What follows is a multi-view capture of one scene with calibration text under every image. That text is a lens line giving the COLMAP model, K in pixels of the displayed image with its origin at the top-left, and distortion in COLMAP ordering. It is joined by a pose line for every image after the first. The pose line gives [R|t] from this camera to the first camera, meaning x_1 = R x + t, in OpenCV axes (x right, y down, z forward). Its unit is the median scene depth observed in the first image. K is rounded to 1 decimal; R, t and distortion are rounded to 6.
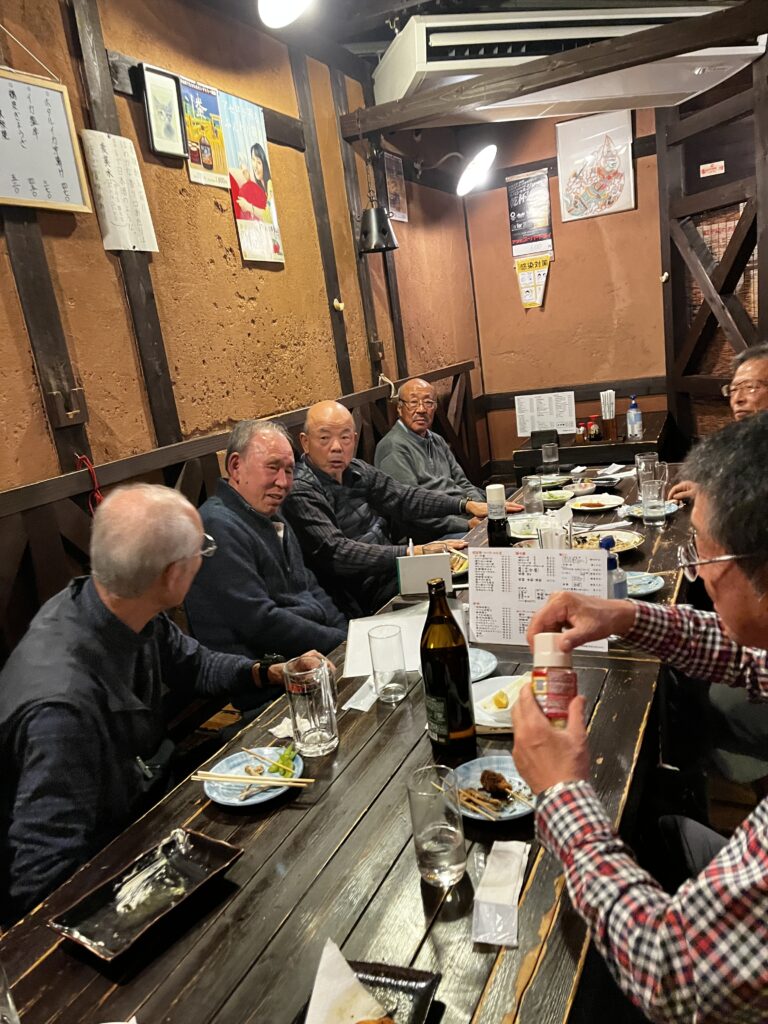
lens RADIAL K [[775.7, 0, 386.9], [0, 775.7, 515.9], [0, 0, 1]] dist [0.073267, -0.104703]
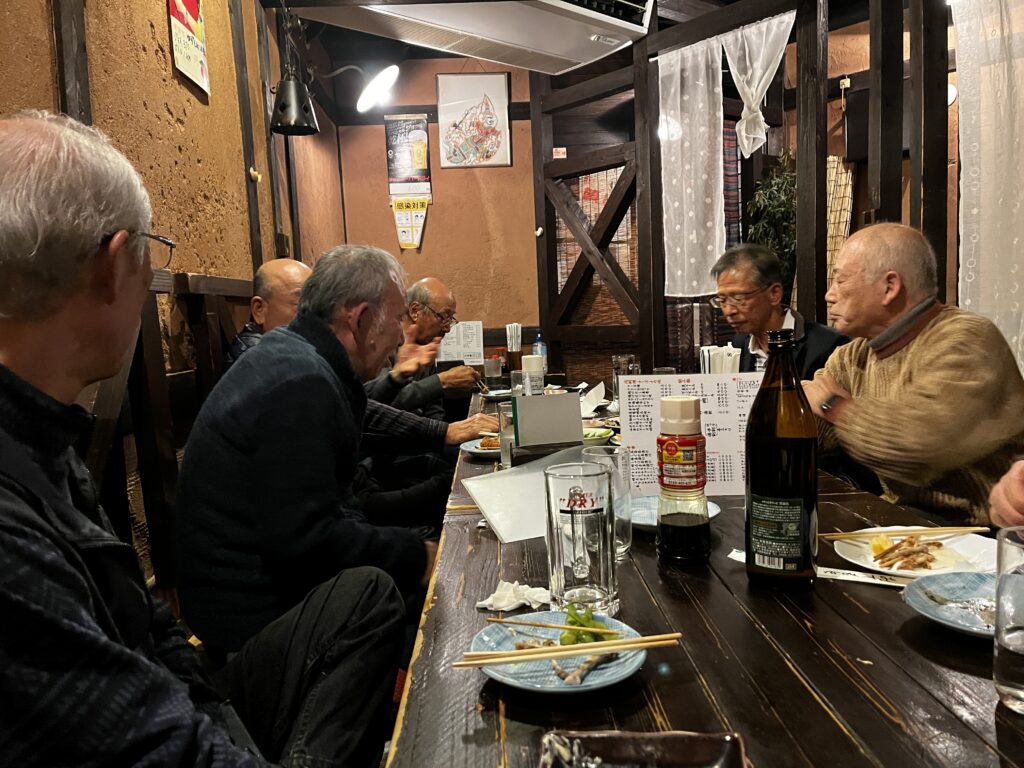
lens RADIAL K [[782.2, 0, 515.7], [0, 782.2, 374.9], [0, 0, 1]] dist [0.038896, -0.003237]
pose [[0.889657, 0.055074, 0.453297, -0.207740], [0.031888, 0.982783, -0.181990, 0.108760], [-0.455515, 0.176364, 0.872583, 0.216980]]
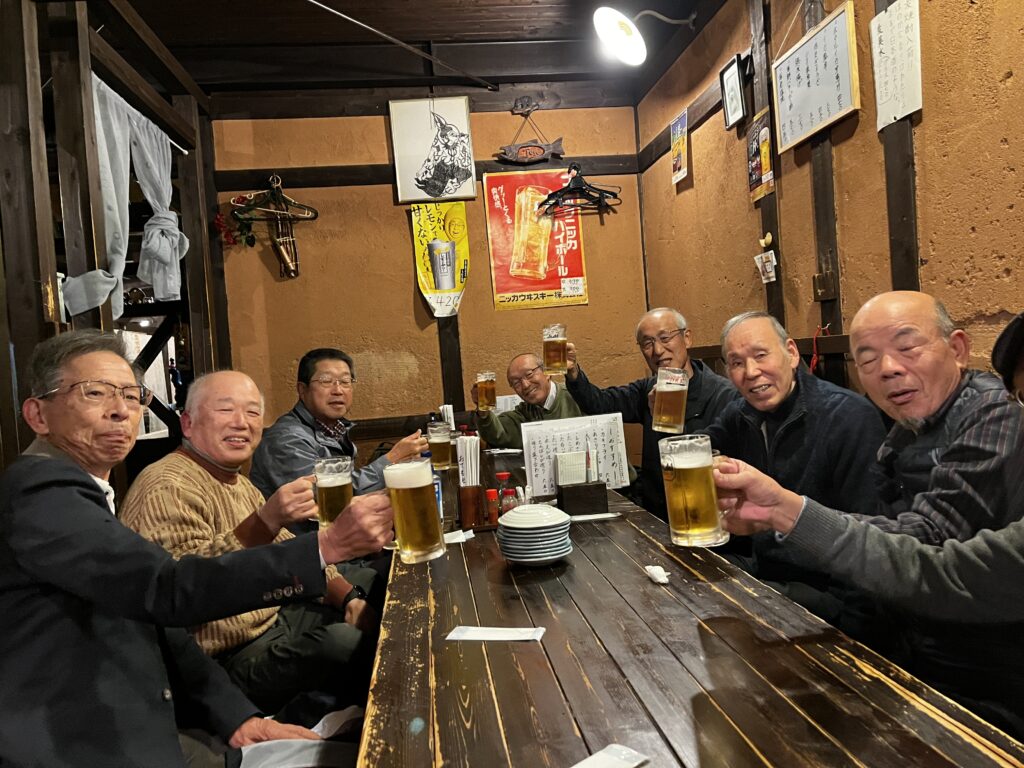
lens RADIAL K [[775.7, 0, 518.9], [0, 775.7, 385.3], [0, 0, 1]] dist [0.073267, -0.104703]
pose [[-0.830275, 0.205547, -0.518067, 0.462649], [0.056741, 0.955855, 0.288307, -0.256123], [0.554458, 0.209979, -0.805286, 1.206747]]
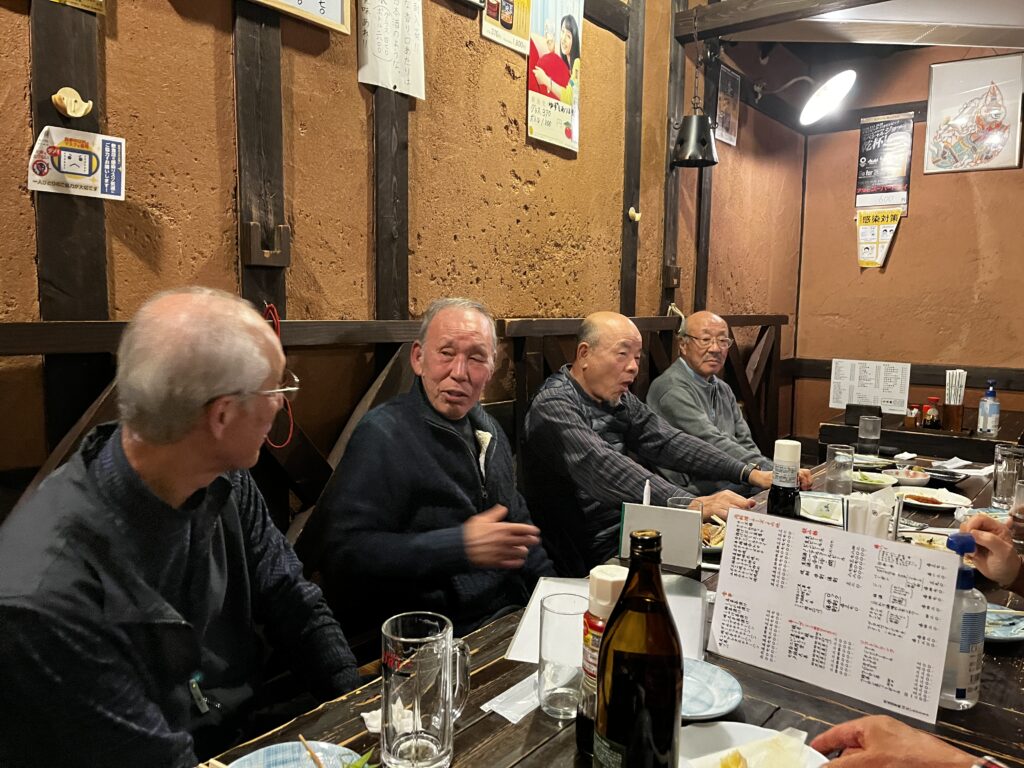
lens RADIAL K [[777.2, 0, 514.3], [0, 777.2, 384.9], [0, 0, 1]] dist [0.072825, -0.105016]
pose [[0.961296, 0.170751, -0.216225, 0.033459], [-0.194059, 0.976718, -0.091445, 0.021449], [0.195576, 0.129866, 0.972052, 0.180208]]
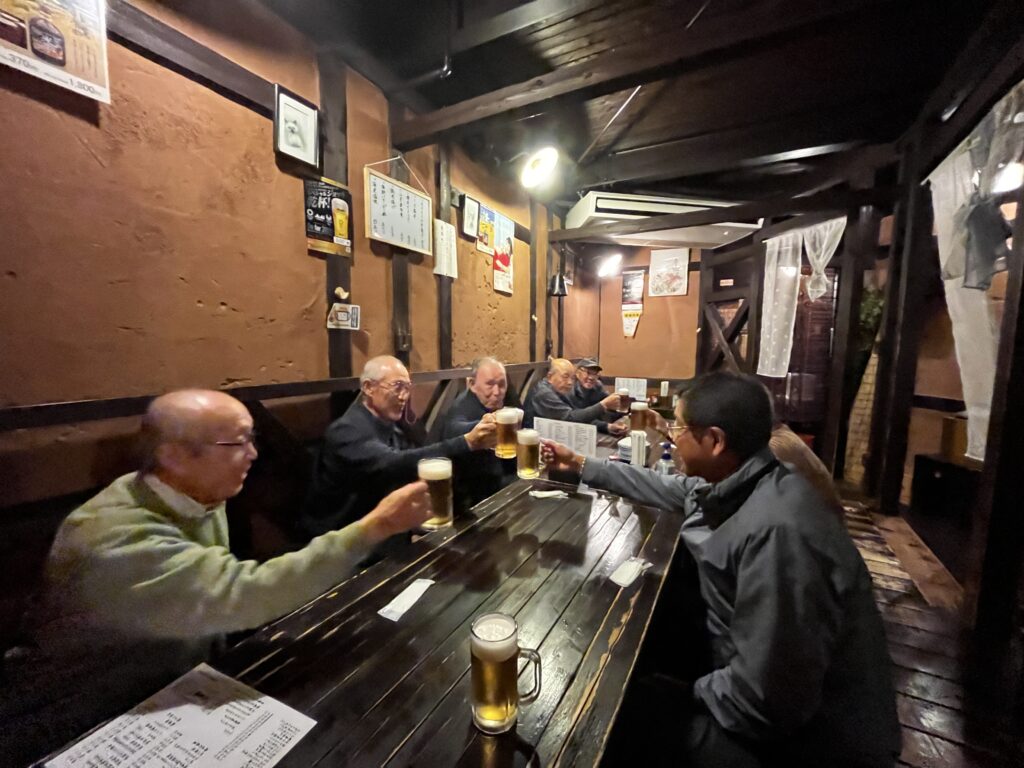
lens RADIAL K [[411.2, 0, 515.3], [0, 411.2, 382.1], [0, 0, 1]] dist [-0.001293, -0.000143]
pose [[0.987234, 0.147779, -0.059419, -0.027229], [-0.154378, 0.979605, -0.128610, 0.038534], [0.039201, 0.136141, 0.989914, -0.027028]]
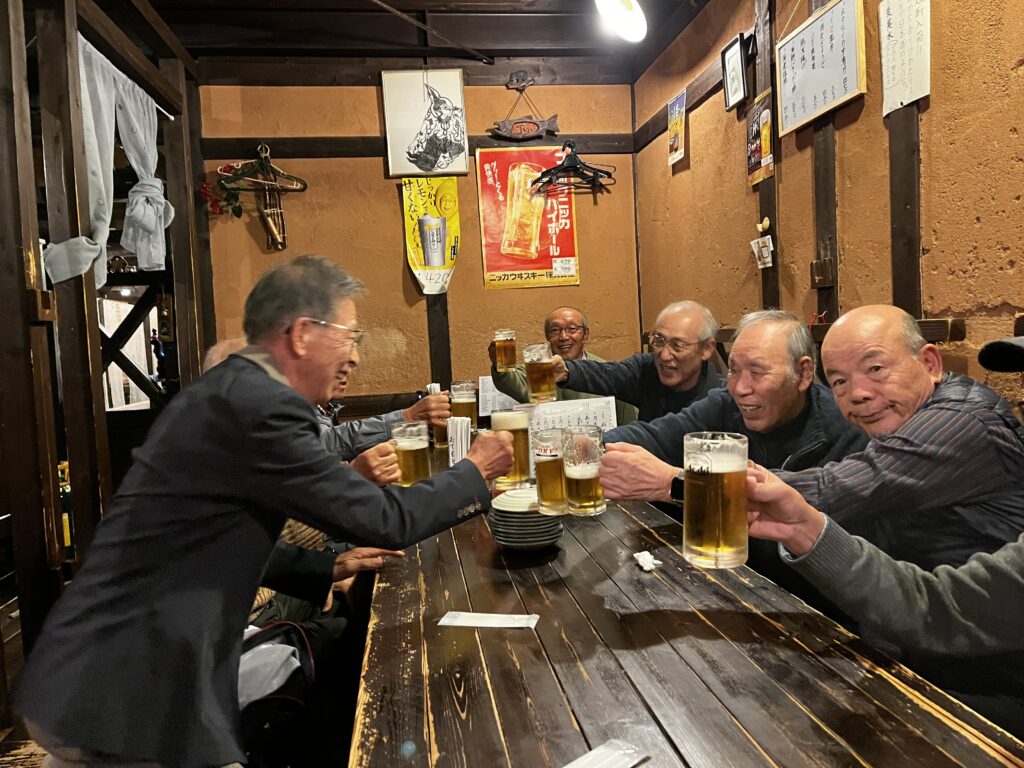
lens RADIAL K [[777.2, 0, 514.3], [0, 777.2, 384.9], [0, 0, 1]] dist [0.072825, -0.105016]
pose [[-0.827202, 0.199431, -0.525323, 0.464112], [0.029354, 0.948957, 0.314036, -0.255291], [0.561138, 0.244350, -0.790833, 1.193008]]
